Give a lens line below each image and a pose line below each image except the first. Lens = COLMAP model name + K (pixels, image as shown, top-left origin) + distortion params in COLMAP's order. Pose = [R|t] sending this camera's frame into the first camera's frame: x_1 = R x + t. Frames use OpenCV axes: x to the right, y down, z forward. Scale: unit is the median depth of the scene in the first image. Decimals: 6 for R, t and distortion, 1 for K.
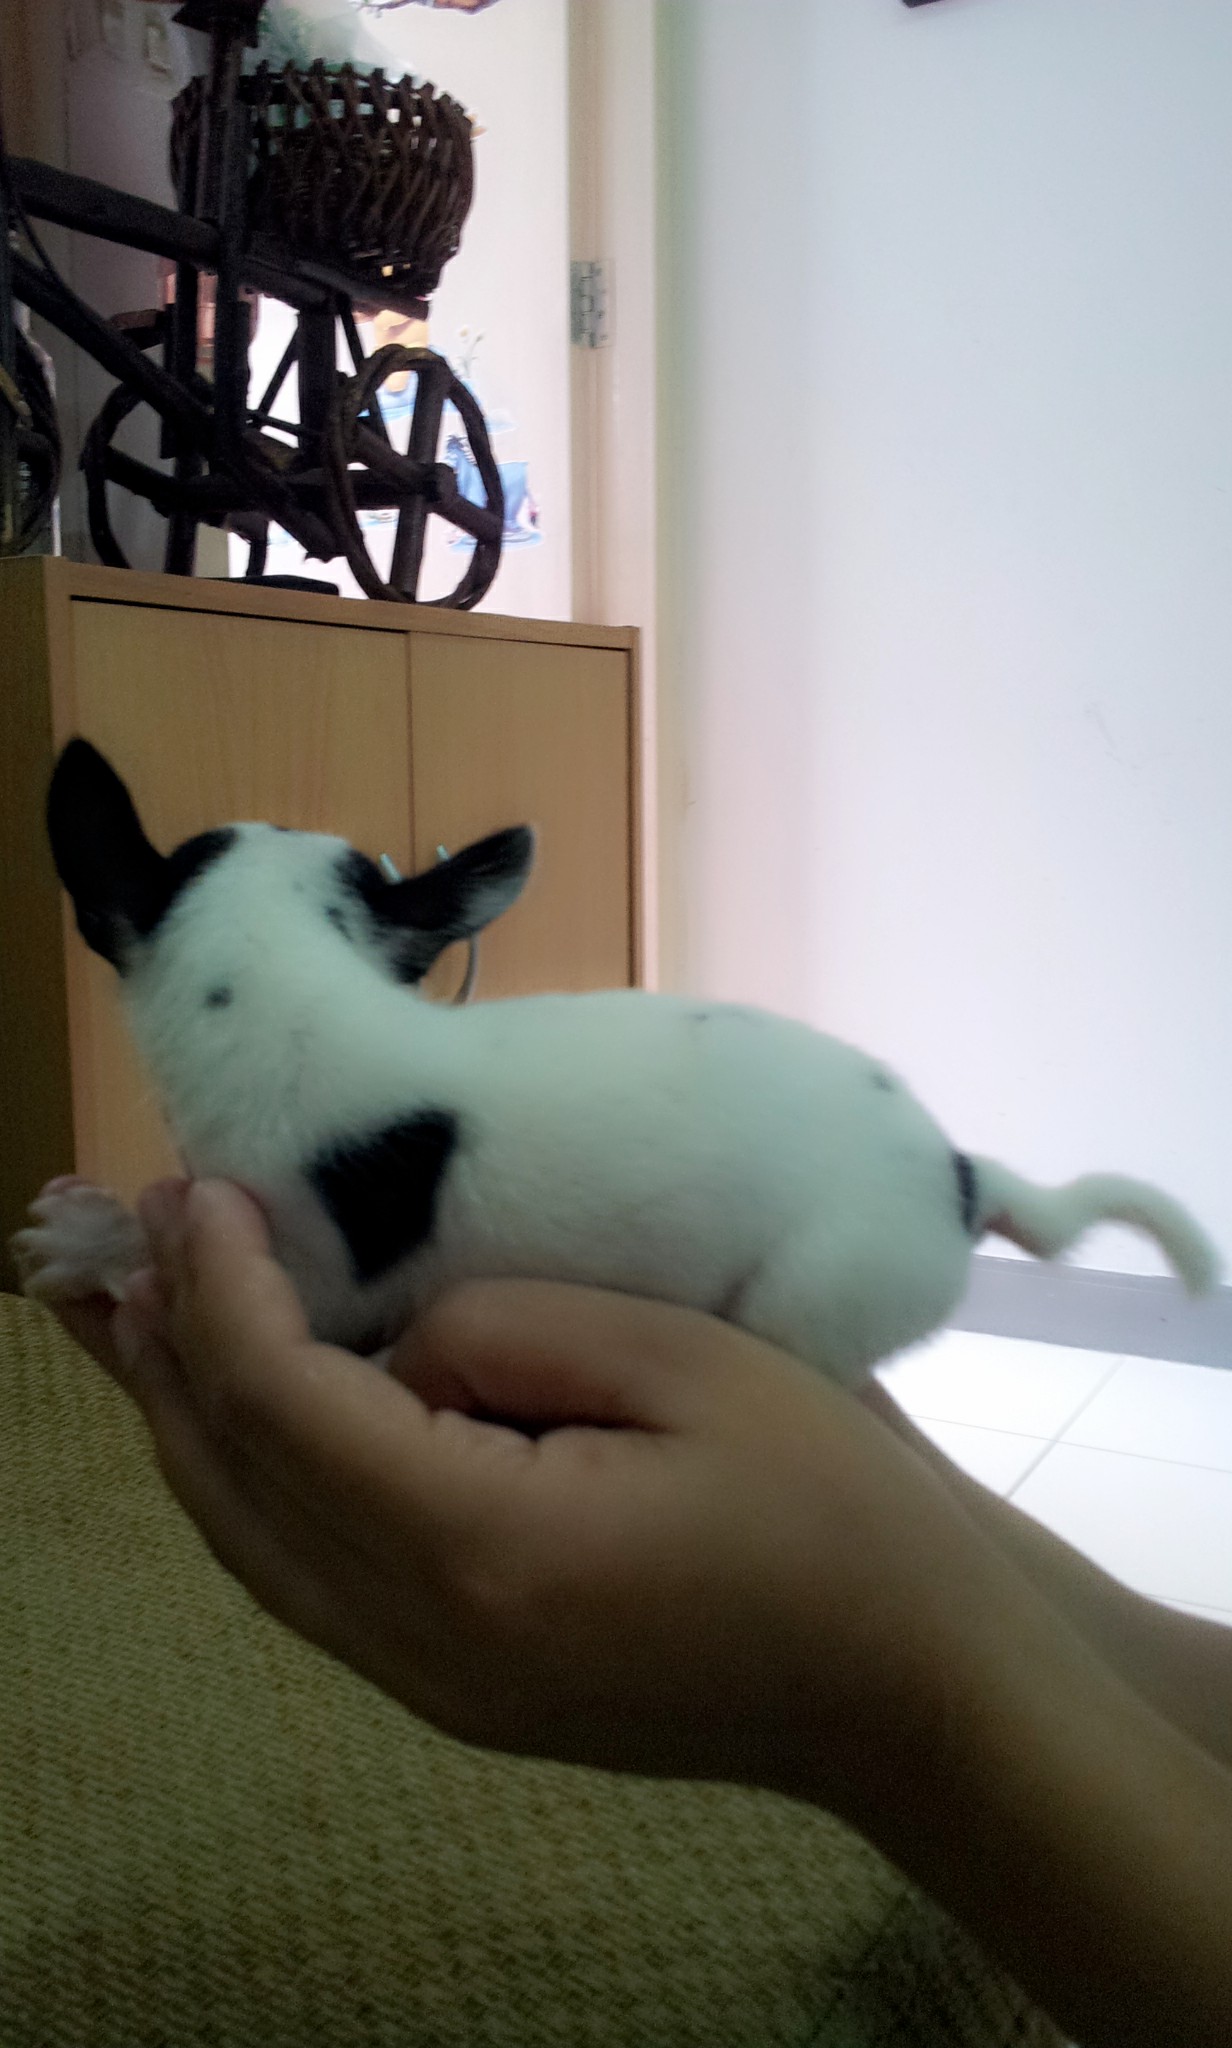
lens RADIAL K [[1876.2, 0, 620.1], [0, 1876.2, 834.8], [0, 0, 1]] dist [-0.036981, 0.008704]
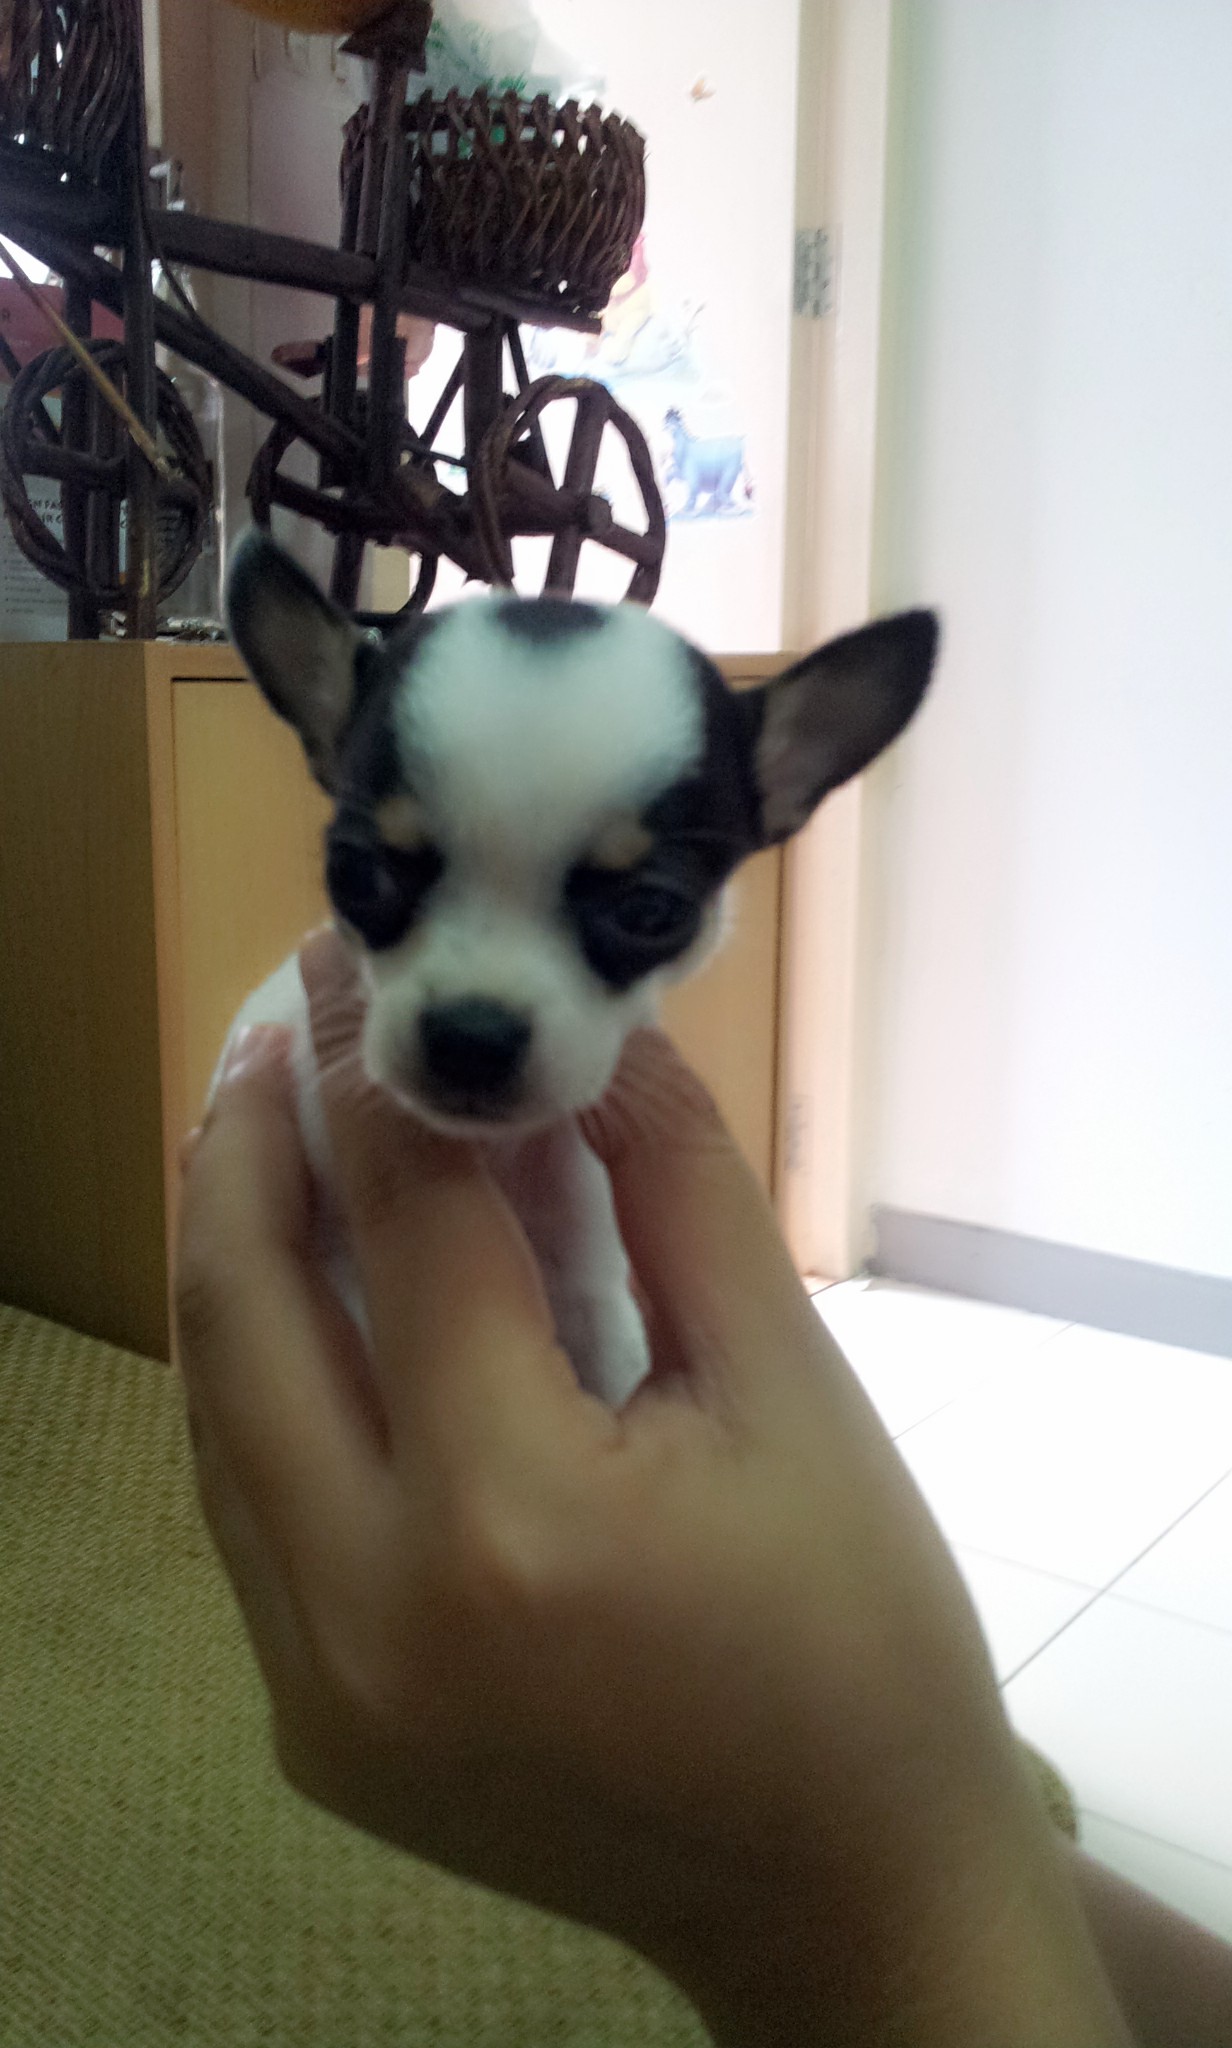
lens RADIAL K [[1876.2, 0, 620.1], [0, 1876.2, 834.8], [0, 0, 1]] dist [-0.036981, 0.008704]
pose [[0.987803, 0.041551, -0.150061, 0.075785], [-0.033516, 0.997885, 0.055689, -0.073954], [0.152058, -0.049981, 0.987107, 0.007793]]
